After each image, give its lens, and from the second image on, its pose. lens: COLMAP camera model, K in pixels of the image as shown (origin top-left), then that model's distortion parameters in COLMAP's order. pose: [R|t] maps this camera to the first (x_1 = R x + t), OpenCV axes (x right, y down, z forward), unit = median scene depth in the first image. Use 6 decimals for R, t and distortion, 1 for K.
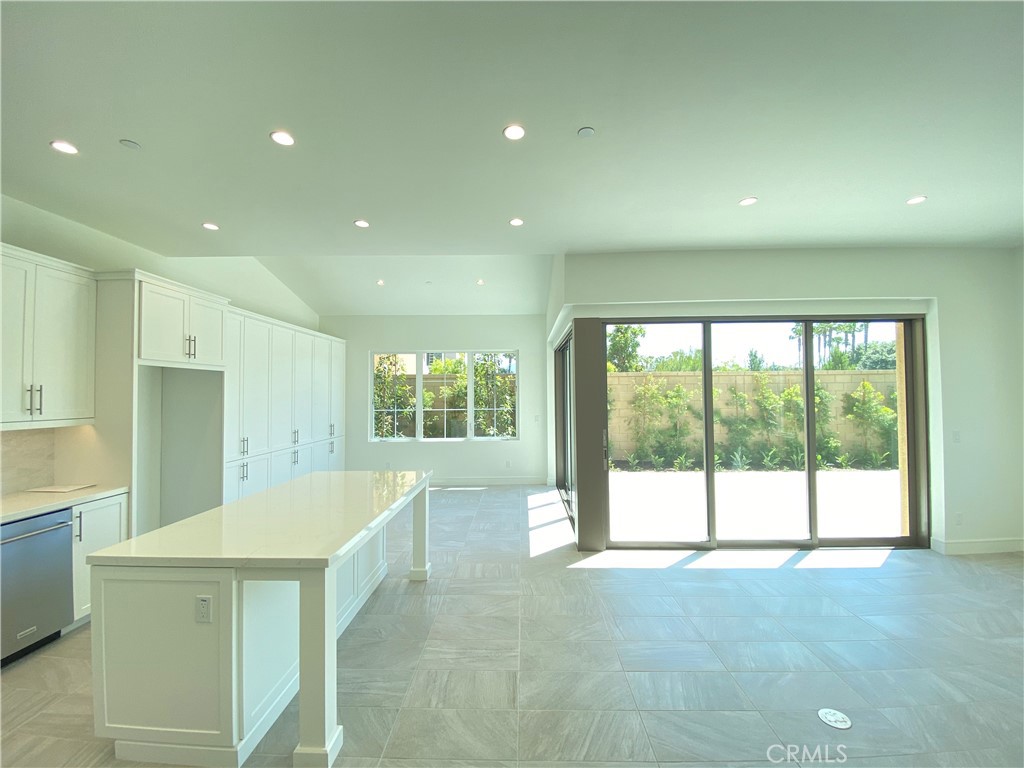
lens RADIAL K [[415.7, 0, 513.9], [0, 415.7, 382.7], [0, 0, 1]] dist [0.023696, -0.022151]
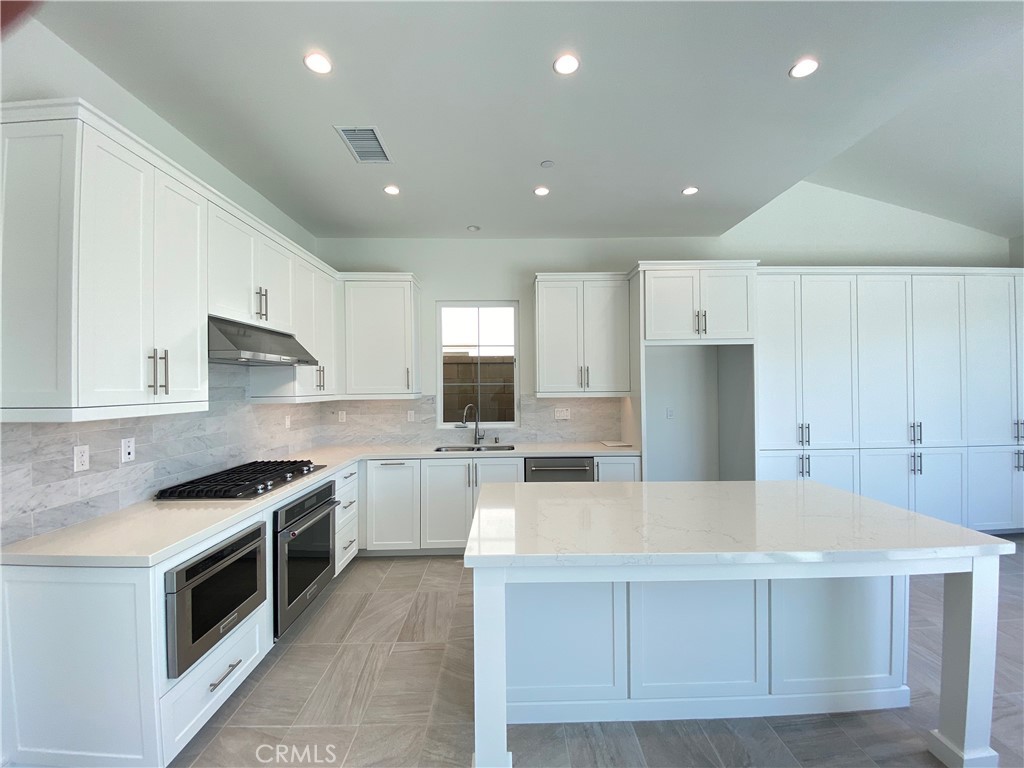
lens RADIAL K [[414.1, 0, 514.9], [0, 414.1, 382.7], [0, 0, 1]] dist [0.044342, -0.032655]
pose [[0.043962, -0.000355, -0.999033, 0.119172], [0.036720, 0.999325, 0.001261, 0.024684], [0.998358, -0.036740, 0.043946, 0.331946]]
